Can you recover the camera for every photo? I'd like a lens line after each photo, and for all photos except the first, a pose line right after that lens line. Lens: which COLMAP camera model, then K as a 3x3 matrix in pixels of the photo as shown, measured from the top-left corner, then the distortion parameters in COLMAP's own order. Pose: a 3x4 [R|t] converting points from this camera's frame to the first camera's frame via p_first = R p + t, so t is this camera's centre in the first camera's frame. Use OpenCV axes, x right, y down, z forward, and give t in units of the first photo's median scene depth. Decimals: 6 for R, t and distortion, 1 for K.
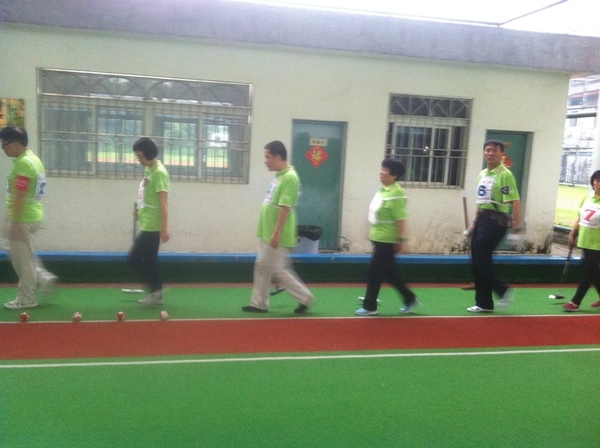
lens RADIAL K [[593.8, 0, 300.0], [0, 593.8, 224.0], [0, 0, 1]] dist [0.062214, -0.221810]
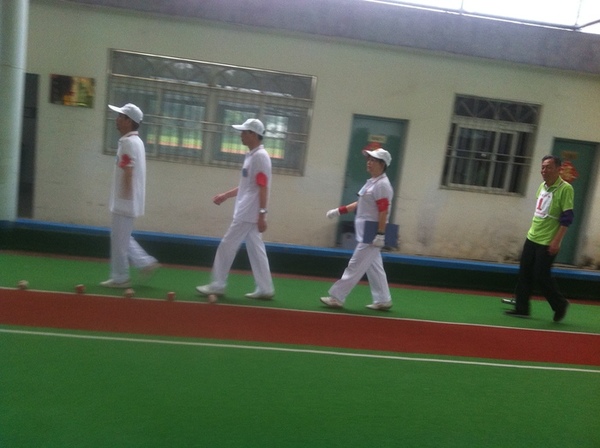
lens RADIAL K [[593.8, 0, 300.0], [0, 593.8, 224.0], [0, 0, 1]] dist [0.062214, -0.221810]
pose [[0.992479, 0.077857, -0.094465, 0.007697], [-0.076933, 0.996946, 0.013391, 0.000145], [0.095219, -0.006022, 0.995438, 0.001780]]
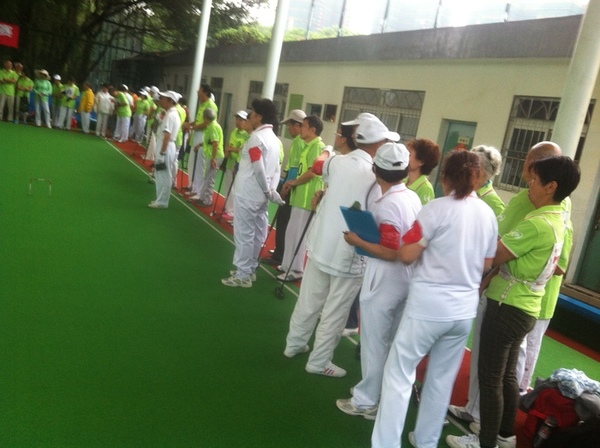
lens RADIAL K [[569.8, 0, 300.0], [0, 569.8, 224.0], [0, 0, 1]] dist [0.023221, -0.046997]
pose [[0.232628, 0.171463, -0.957332, 1.048153], [-0.276807, 0.955299, 0.103836, -0.013296], [0.932342, 0.240841, 0.269691, 0.464660]]
